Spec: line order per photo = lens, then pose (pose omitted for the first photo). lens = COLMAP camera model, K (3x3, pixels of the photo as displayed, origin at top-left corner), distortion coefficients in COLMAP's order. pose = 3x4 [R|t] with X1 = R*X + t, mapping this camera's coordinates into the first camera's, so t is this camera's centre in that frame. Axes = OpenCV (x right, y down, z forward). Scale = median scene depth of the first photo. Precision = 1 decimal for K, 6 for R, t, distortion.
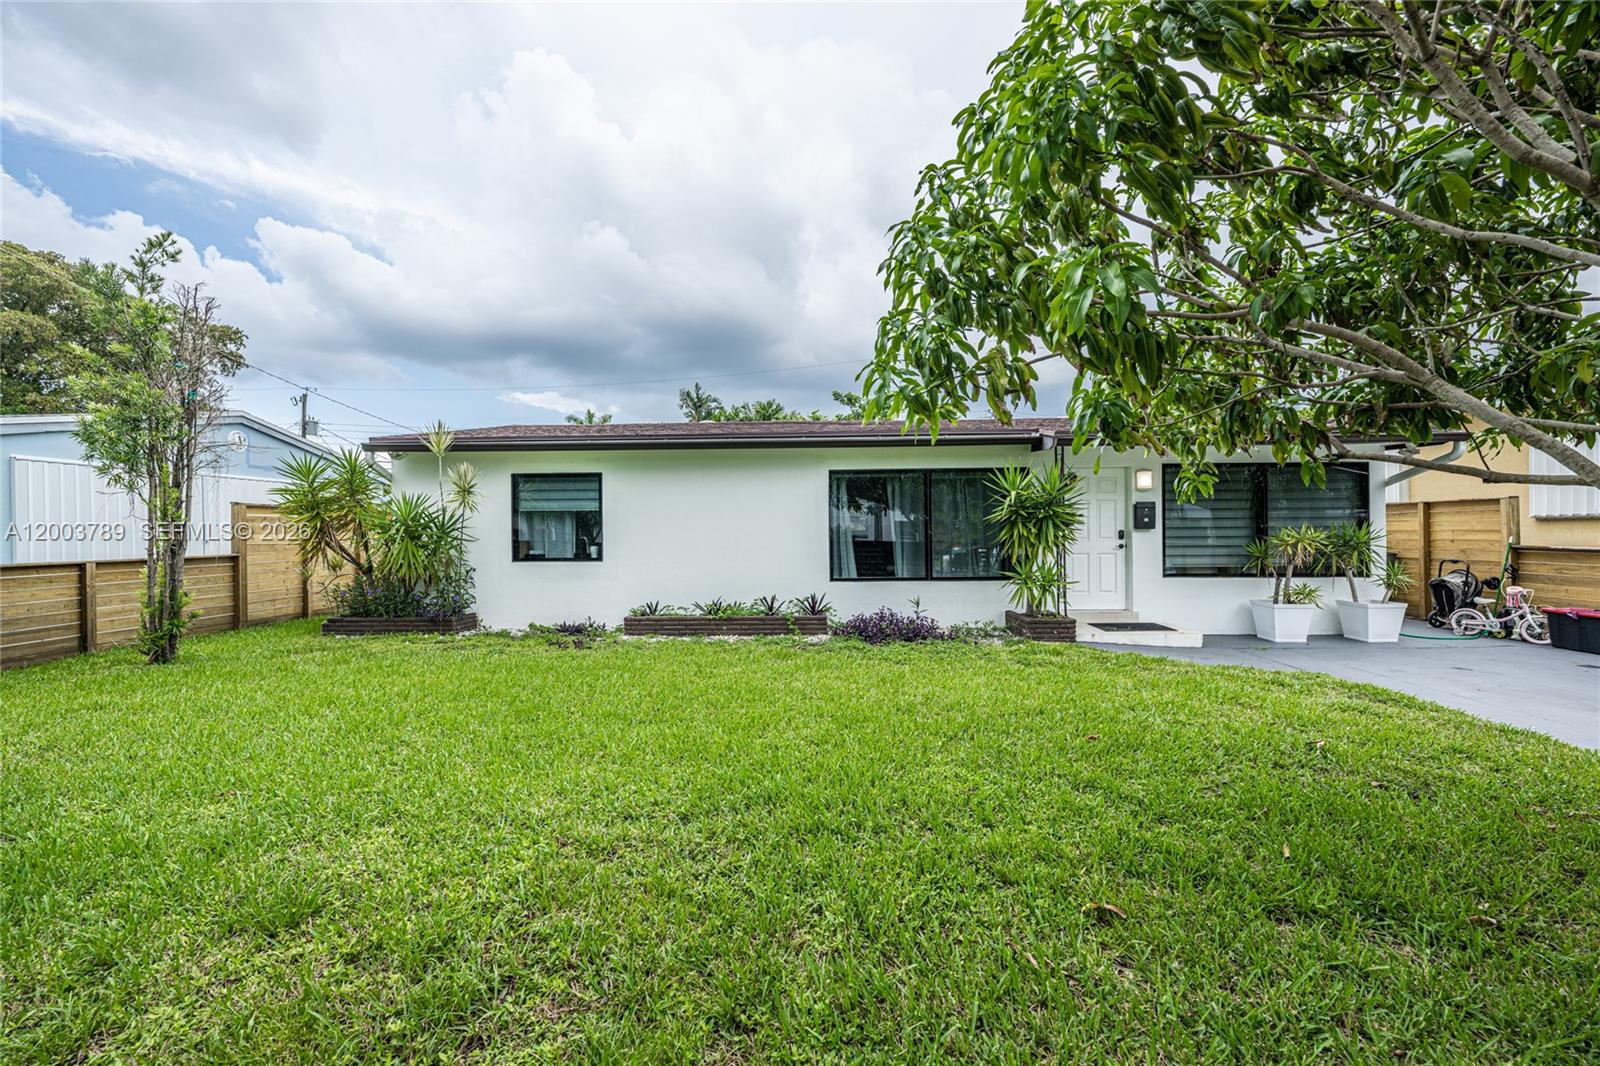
lens RADIAL K [[608.9, 0, 800.0], [0, 608.9, 533.0], [0, 0, 1]] dist [-0.028444, -0.000049]
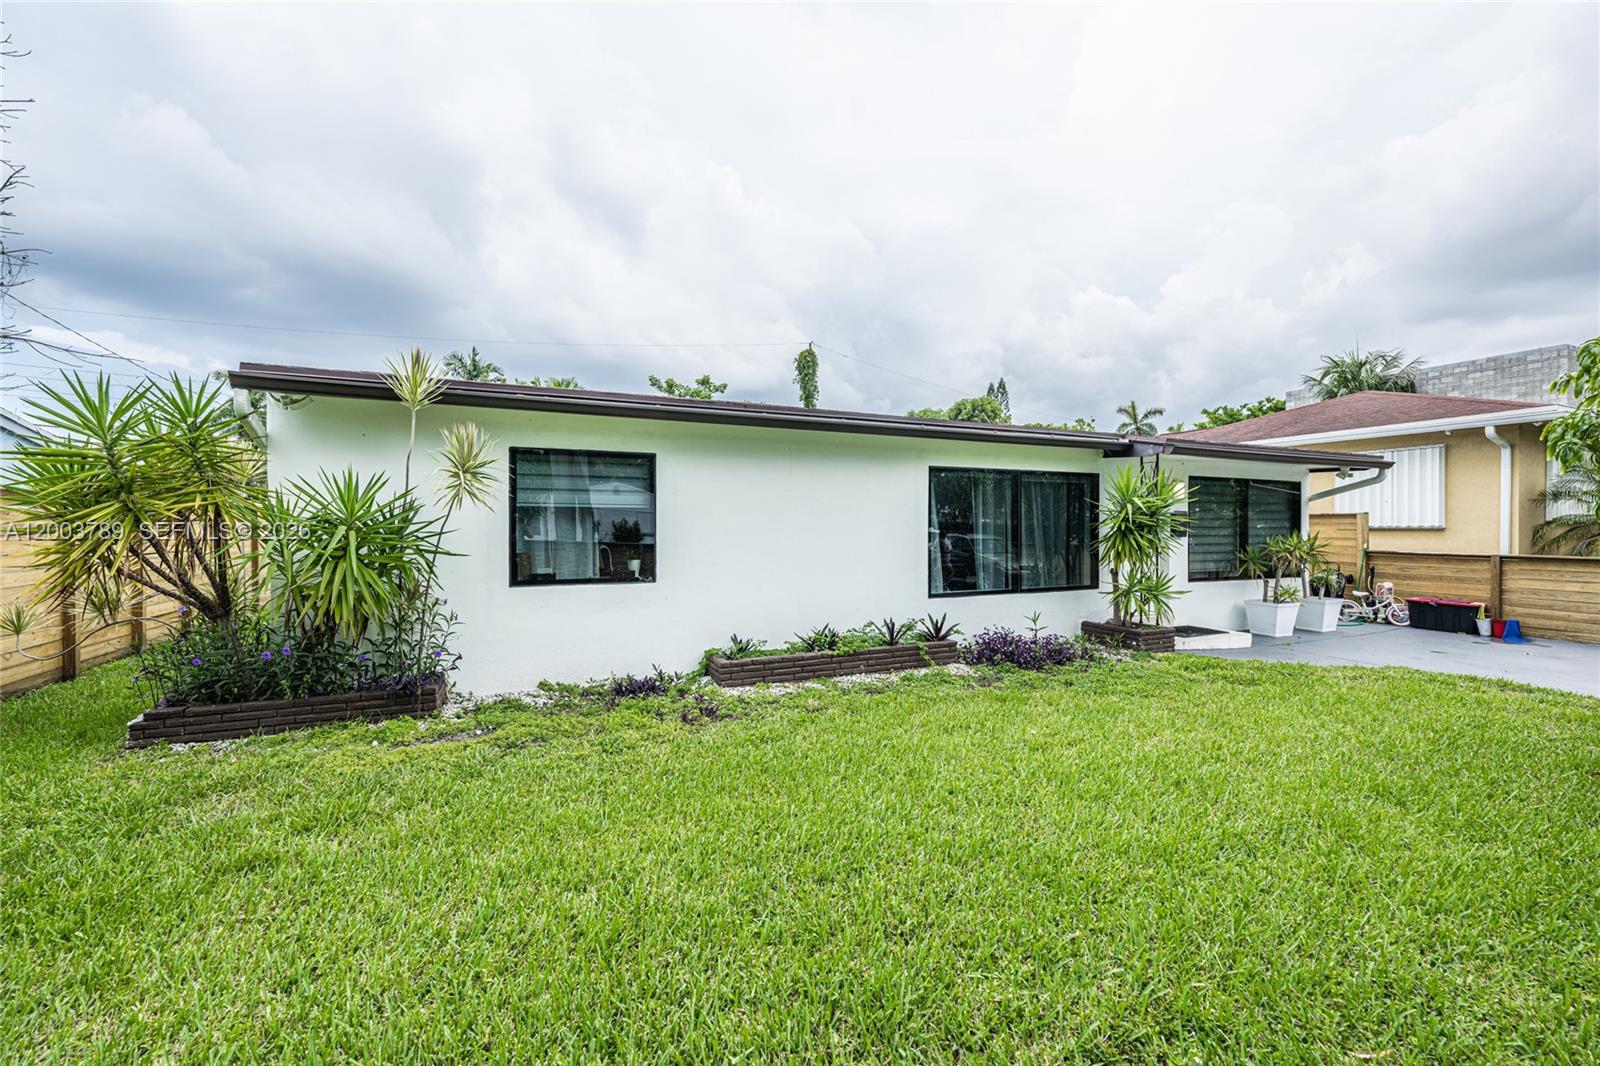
lens RADIAL K [[642.2, 0, 748.9], [0, 642.2, 536.1], [0, 0, 1]] dist [-0.019245, -0.000007]
pose [[0.902007, 0.001936, 0.431716, -0.565017], [-0.002362, 0.999997, 0.000451, -0.006593], [-0.431714, -0.001427, 0.902009, 0.305615]]
